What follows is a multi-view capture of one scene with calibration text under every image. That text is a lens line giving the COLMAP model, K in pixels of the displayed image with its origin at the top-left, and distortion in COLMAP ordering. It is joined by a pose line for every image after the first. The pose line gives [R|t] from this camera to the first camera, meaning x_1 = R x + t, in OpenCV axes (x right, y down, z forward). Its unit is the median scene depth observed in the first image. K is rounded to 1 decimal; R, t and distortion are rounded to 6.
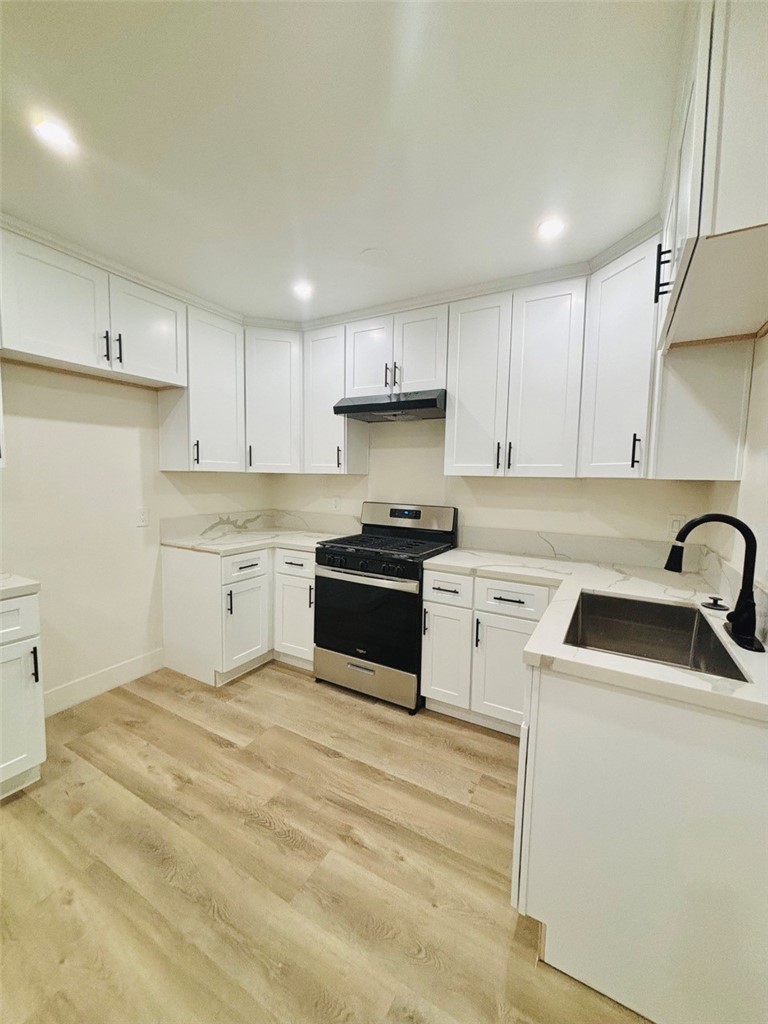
lens RADIAL K [[407.4, 0, 384.0], [0, 407.4, 512.0], [0, 0, 1]] dist [0.001249, 0.000547]
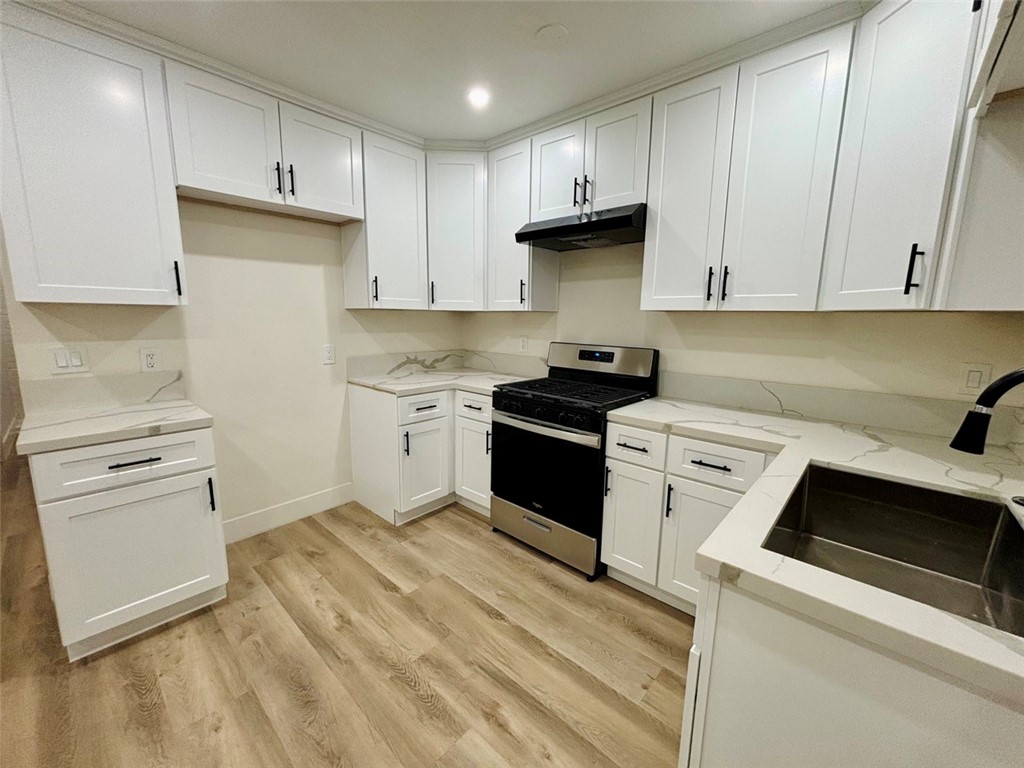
lens RADIAL K [[407.4, 0, 511.4], [0, 407.4, 383.3], [0, 0, 1]] dist [0.001249, 0.000547]
pose [[0.975550, 0.030864, -0.217602, 0.084658], [-0.014809, 0.997071, 0.075028, 0.000469], [0.219280, -0.069971, 0.973150, 0.129268]]
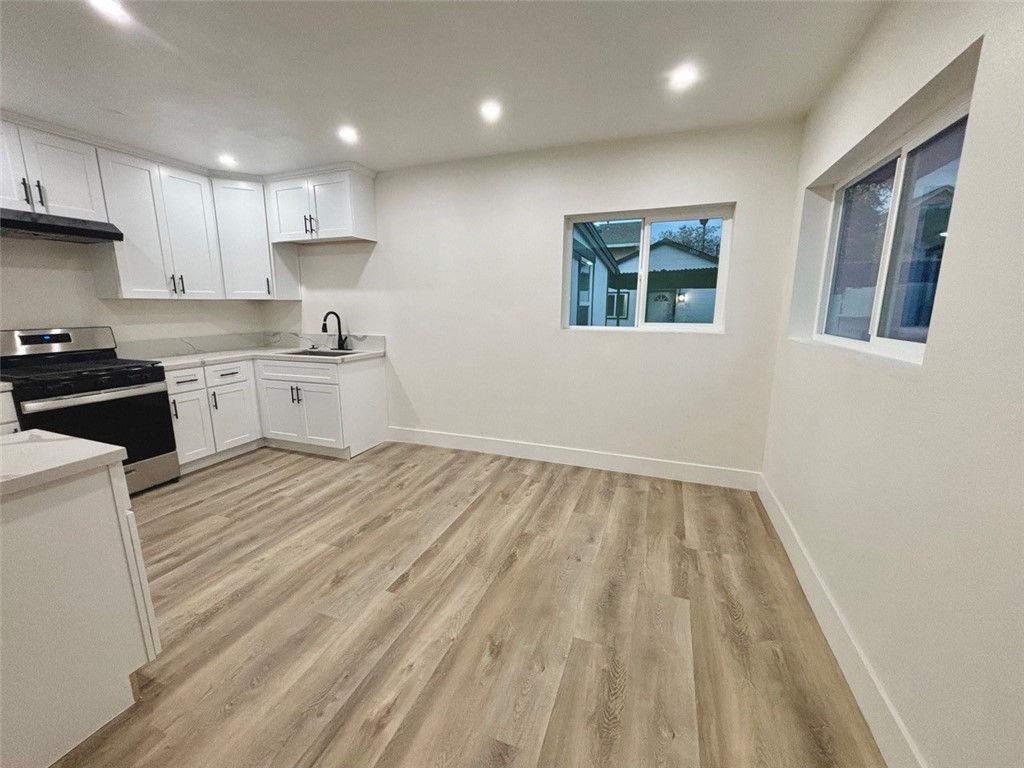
lens RADIAL K [[407.4, 0, 511.4], [0, 407.4, 383.3], [0, 0, 1]] dist [0.001249, 0.000547]
pose [[-0.155333, -0.211264, 0.965007, -1.377124], [0.081093, 0.970840, 0.225595, -0.028992], [-0.984528, 0.113298, -0.133671, 0.073899]]
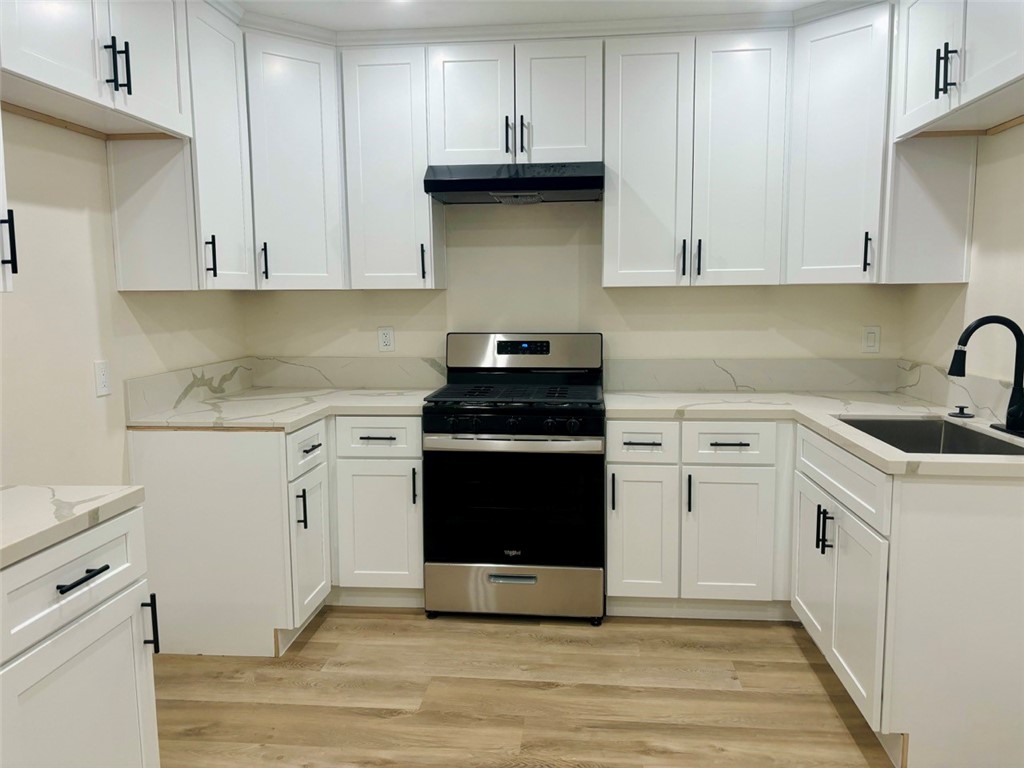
lens RADIAL K [[766.3, 0, 508.8], [0, 766.3, 385.1], [0, 0, 1]] dist [0.056013, -0.069381]
pose [[0.915031, -0.075269, 0.396299, -0.599336], [0.060745, 0.996945, 0.049095, 0.004479], [-0.398784, -0.020850, 0.916808, -0.167455]]
